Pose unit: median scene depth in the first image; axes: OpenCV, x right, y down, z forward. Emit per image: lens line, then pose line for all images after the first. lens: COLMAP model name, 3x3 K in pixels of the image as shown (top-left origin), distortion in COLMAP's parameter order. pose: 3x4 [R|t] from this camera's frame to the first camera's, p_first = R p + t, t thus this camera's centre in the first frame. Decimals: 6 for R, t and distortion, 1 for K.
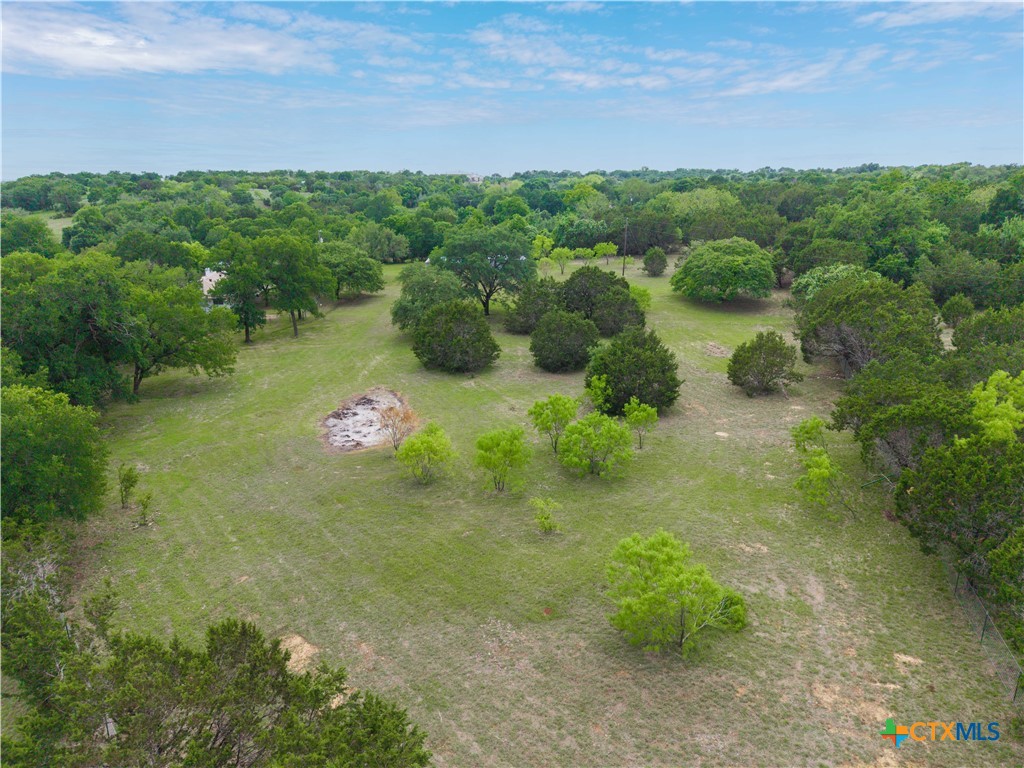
lens RADIAL K [[707.5, 0, 508.2], [0, 707.5, 388.5], [0, 0, 1]] dist [0.009188, -0.001841]
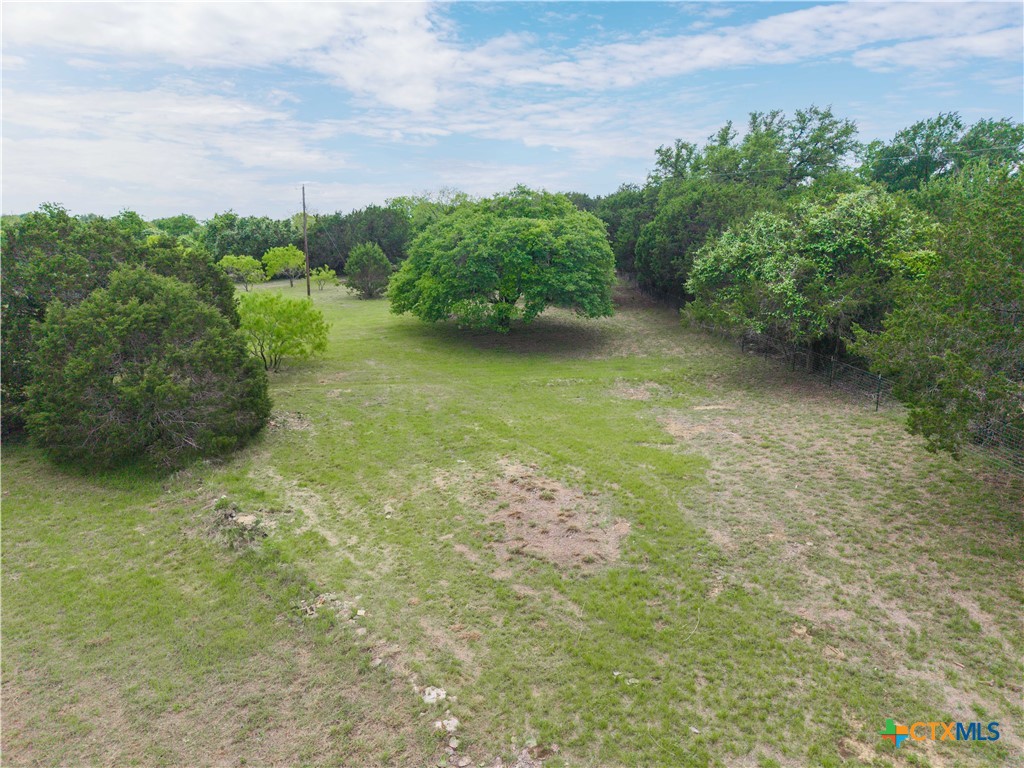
lens RADIAL K [[707.5, 0, 508.2], [0, 707.5, 388.5], [0, 0, 1]] dist [0.009188, -0.001841]
pose [[0.944816, -0.074039, 0.319124, 0.172551], [0.100024, 0.992807, -0.065798, -0.063417], [-0.311957, 0.094087, 0.945426, 0.631894]]
